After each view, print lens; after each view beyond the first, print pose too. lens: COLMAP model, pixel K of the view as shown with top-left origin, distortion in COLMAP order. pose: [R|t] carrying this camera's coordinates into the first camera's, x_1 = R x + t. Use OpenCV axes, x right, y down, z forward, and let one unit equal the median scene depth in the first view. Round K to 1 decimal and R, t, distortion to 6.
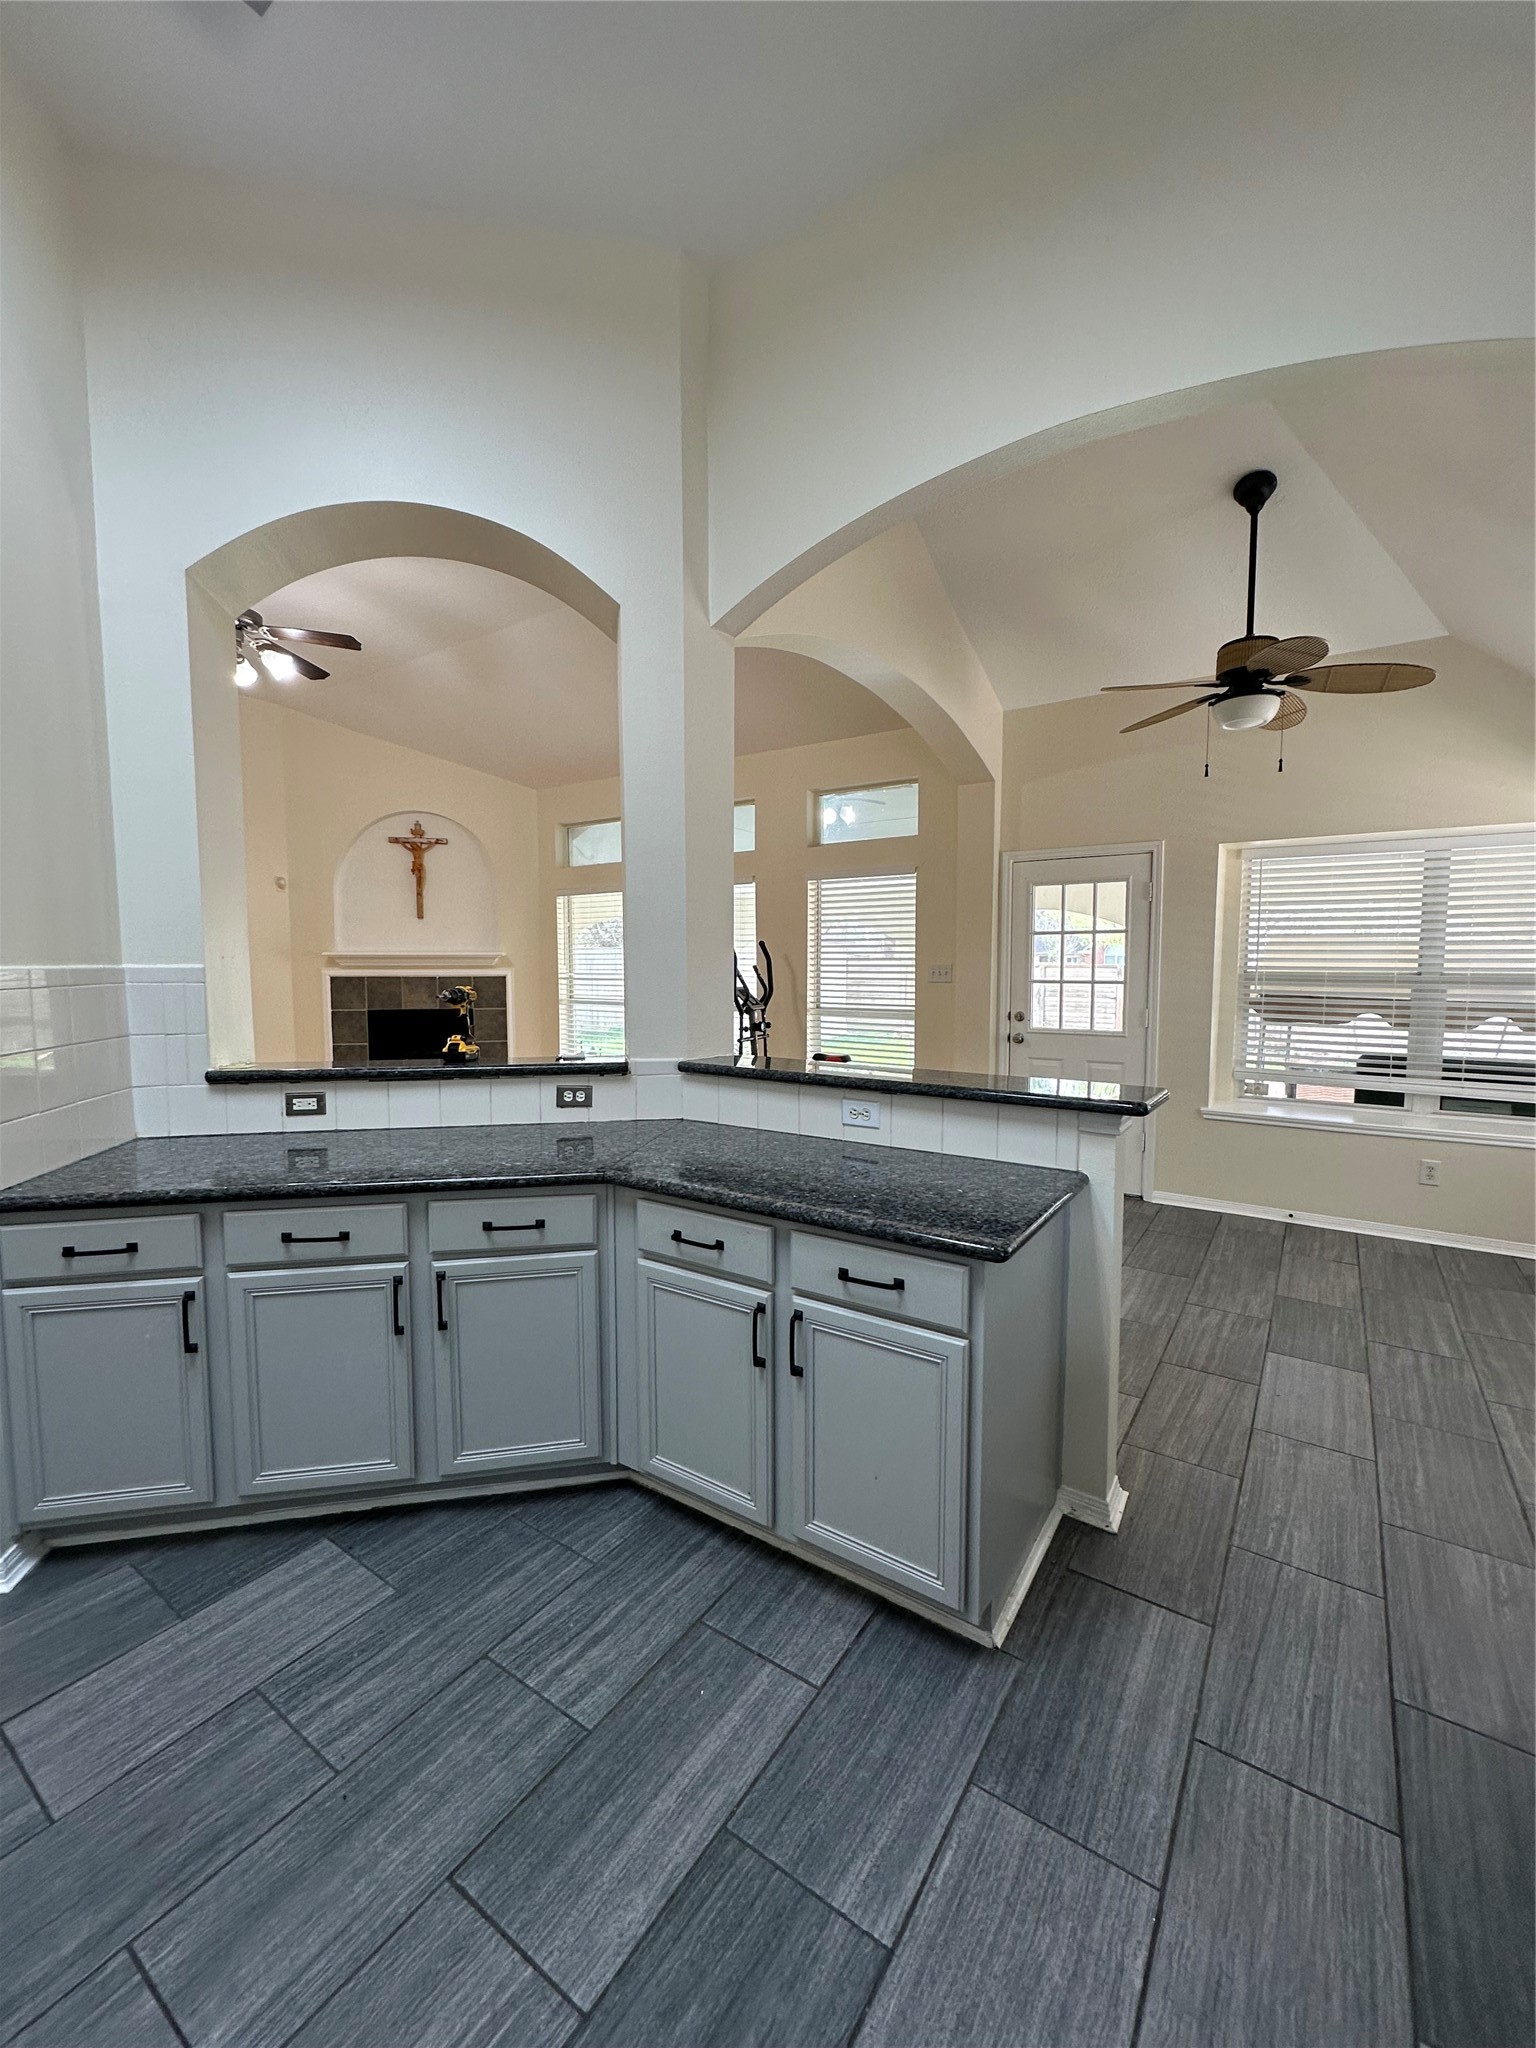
lens RADIAL K [[828.8, 0, 771.8], [0, 828.8, 1025.4], [0, 0, 1]] dist [0.012242, 0.000269]
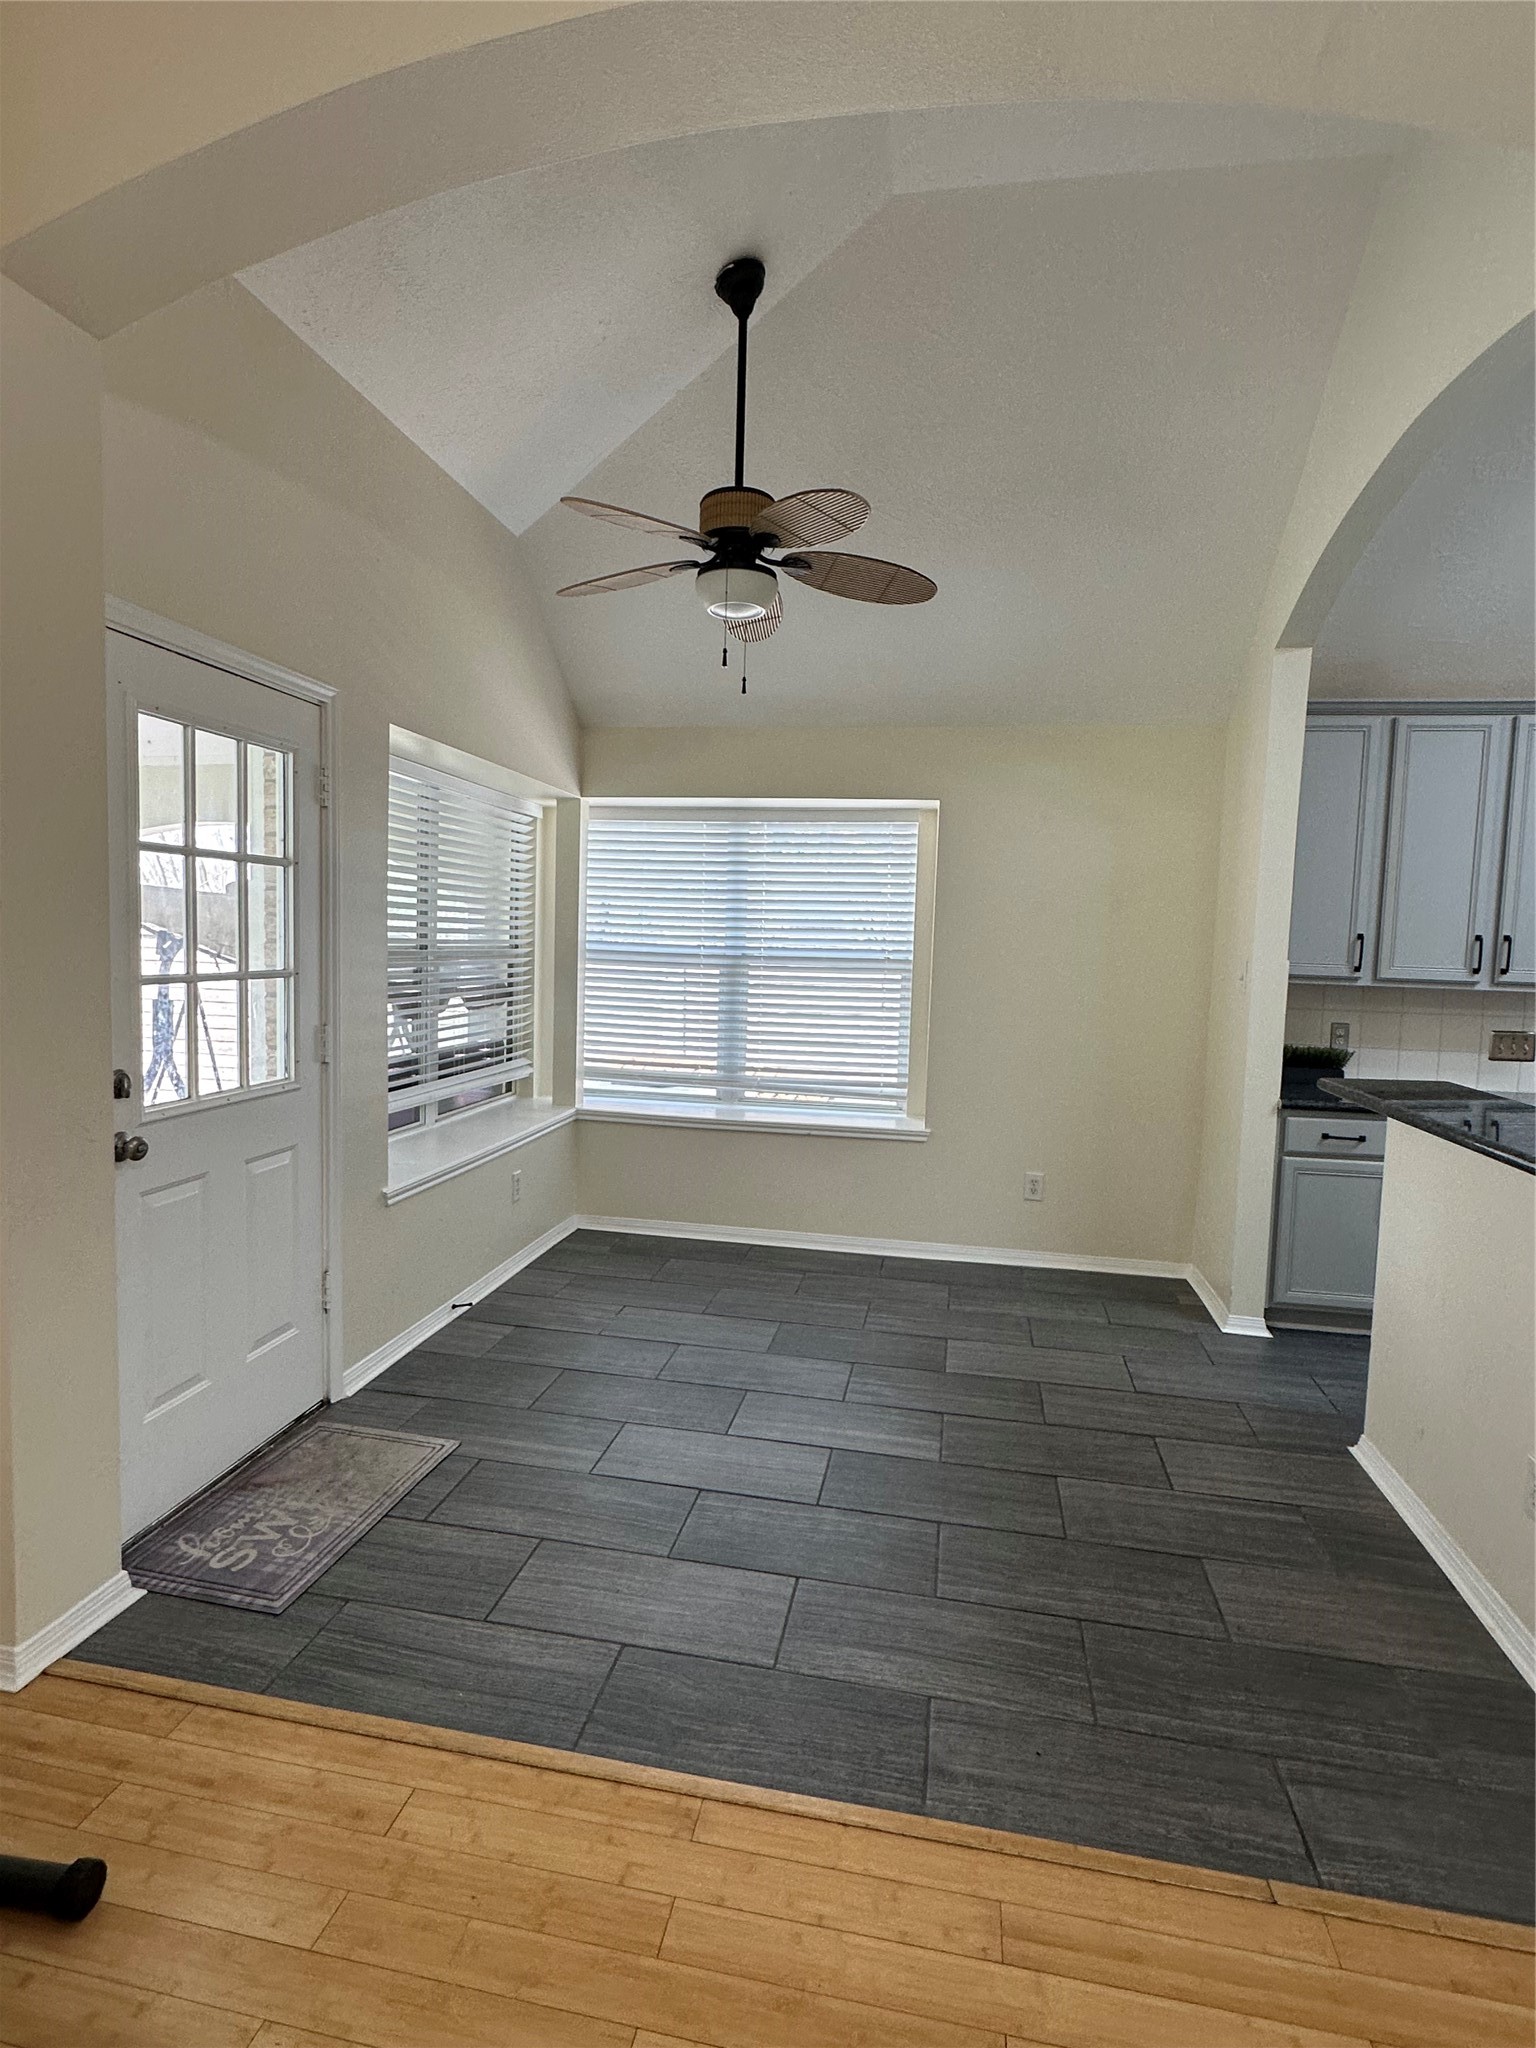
lens RADIAL K [[1050.9, 0, 761.8], [0, 1050.9, 1035.0], [0, 0, 1]] dist [-0.013968, 0.003143]
pose [[-0.385635, -0.093513, 0.917900, -0.230627], [0.046400, 0.991626, 0.120518, -0.081532], [-0.921484, 0.089067, -0.378066, 1.050552]]
